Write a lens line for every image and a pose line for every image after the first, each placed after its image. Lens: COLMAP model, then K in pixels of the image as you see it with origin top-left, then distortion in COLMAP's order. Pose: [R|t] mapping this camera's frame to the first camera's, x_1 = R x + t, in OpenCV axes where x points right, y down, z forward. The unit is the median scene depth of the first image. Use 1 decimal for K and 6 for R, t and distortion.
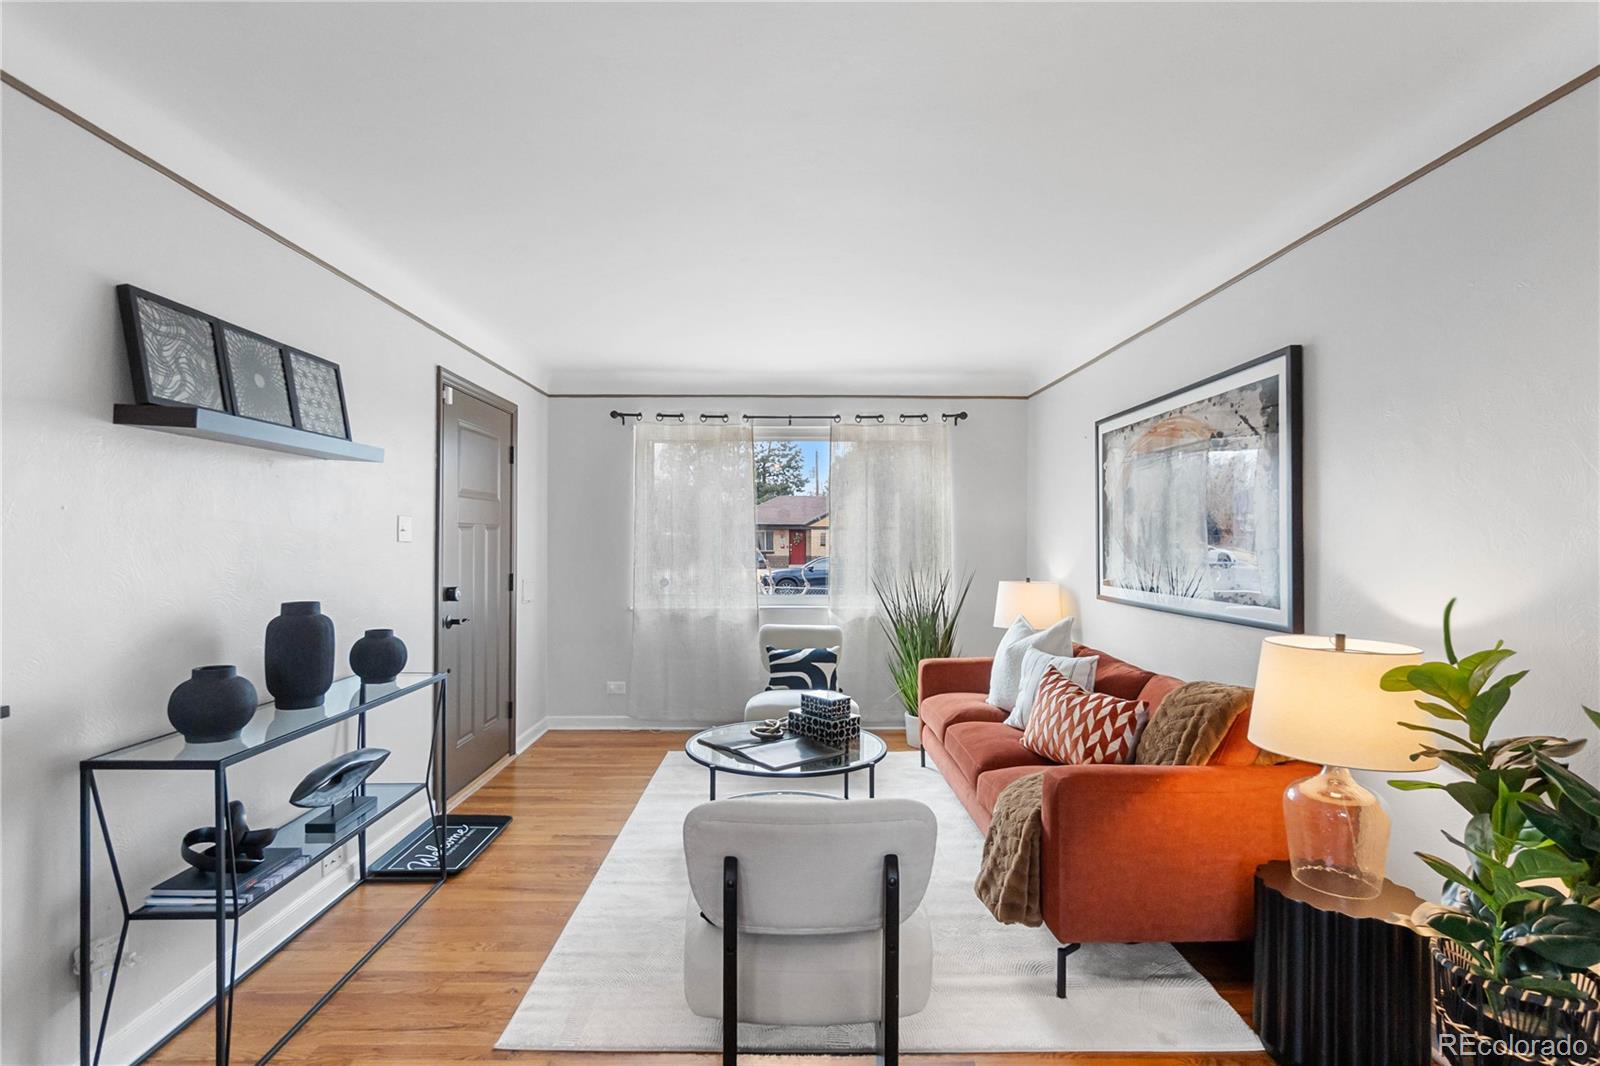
lens RADIAL K [[771.6, 0, 800.0], [0, 771.6, 533.0], [0, 0, 1]] dist [0.000061, -0.000061]
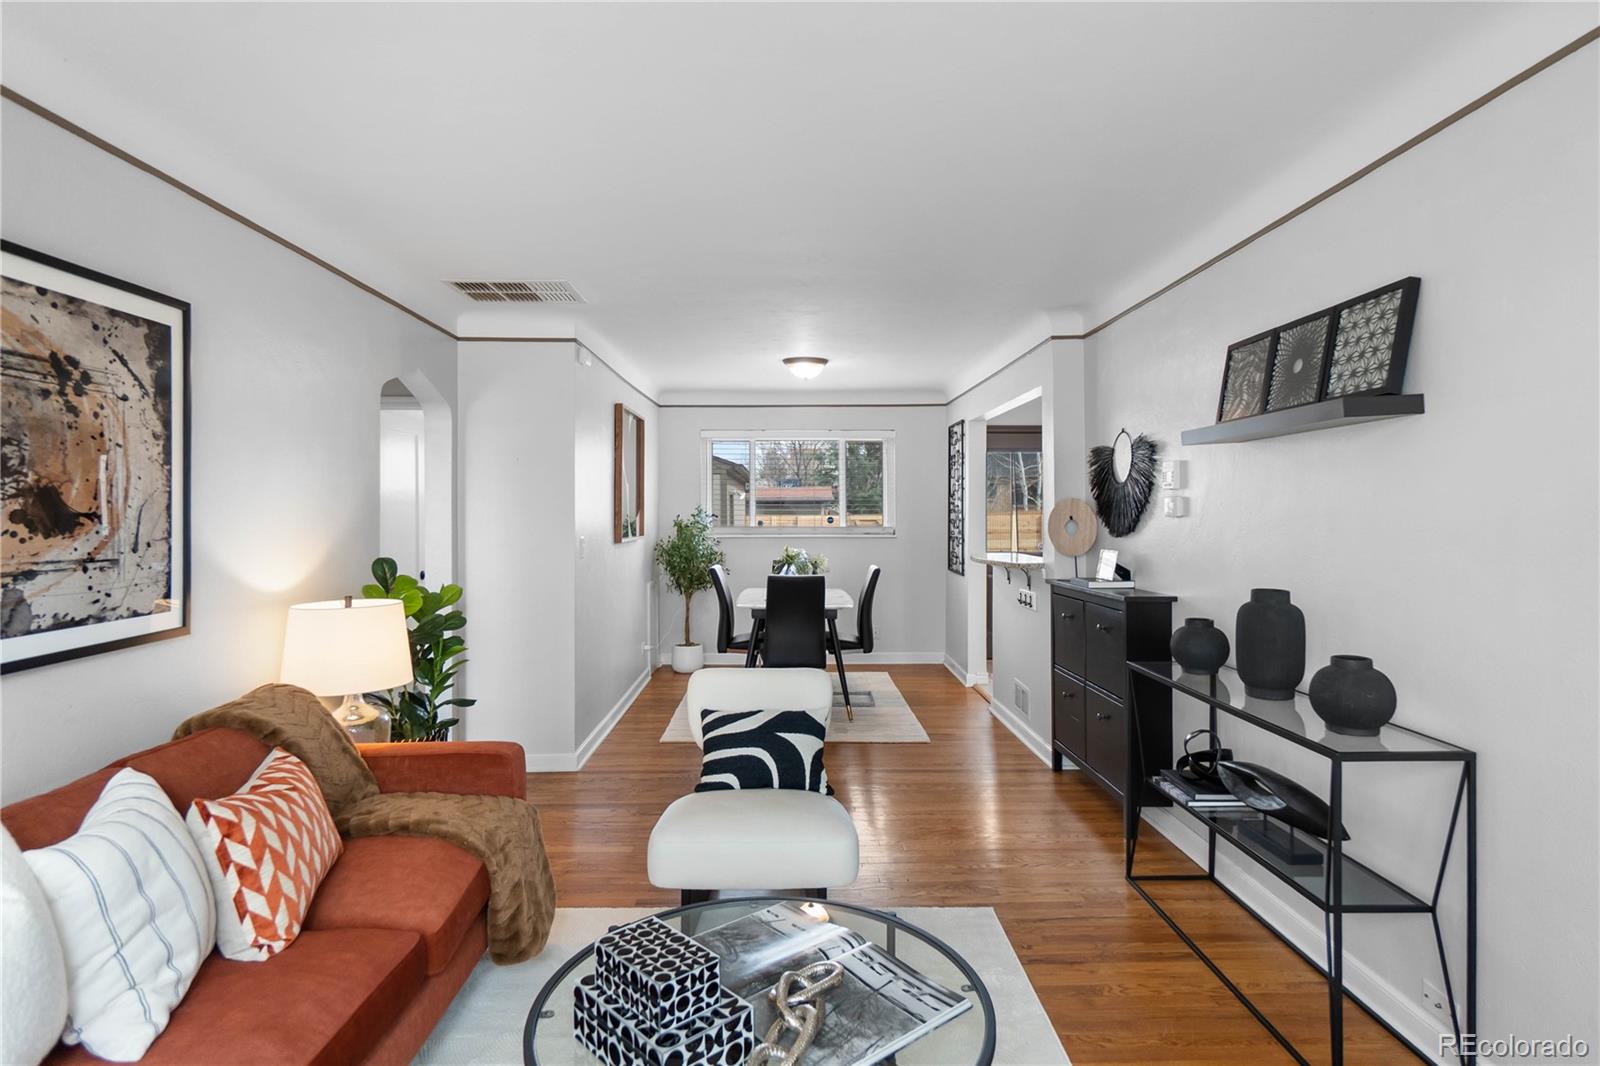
lens RADIAL K [[868.5, 0, 797.9], [0, 868.5, 515.3], [0, 0, 1]] dist [-0.000666, -0.000115]
pose [[-0.999994, 0.000926, 0.003263, -0.037406], [0.000905, 0.999979, -0.006405, 0.001809], [-0.003269, -0.006402, -0.999974, 1.364179]]
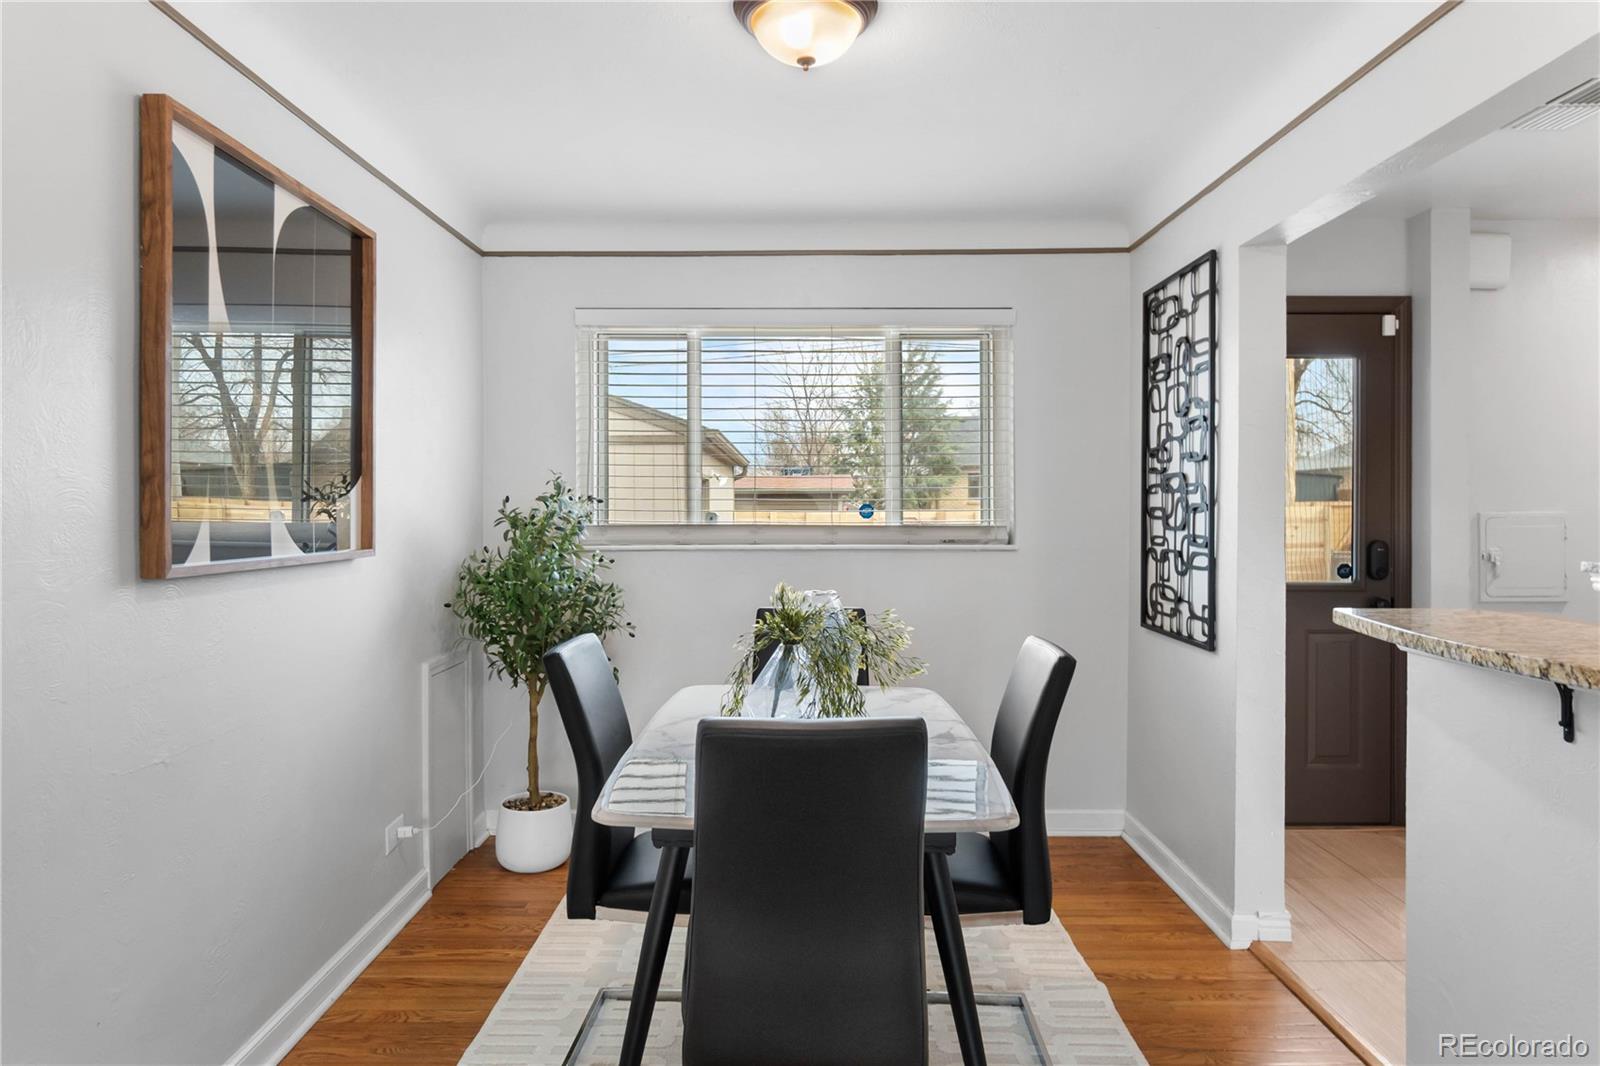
lens RADIAL K [[969.1, 0, 798.5], [0, 969.1, 525.9], [0, 0, 1]] dist [-0.004070, -0.000876]
pose [[-0.999919, -0.000599, 0.012696, -0.049205], [-0.000535, 0.999987, 0.005020, 0.010879], [-0.012699, 0.005013, -0.999907, 0.302041]]
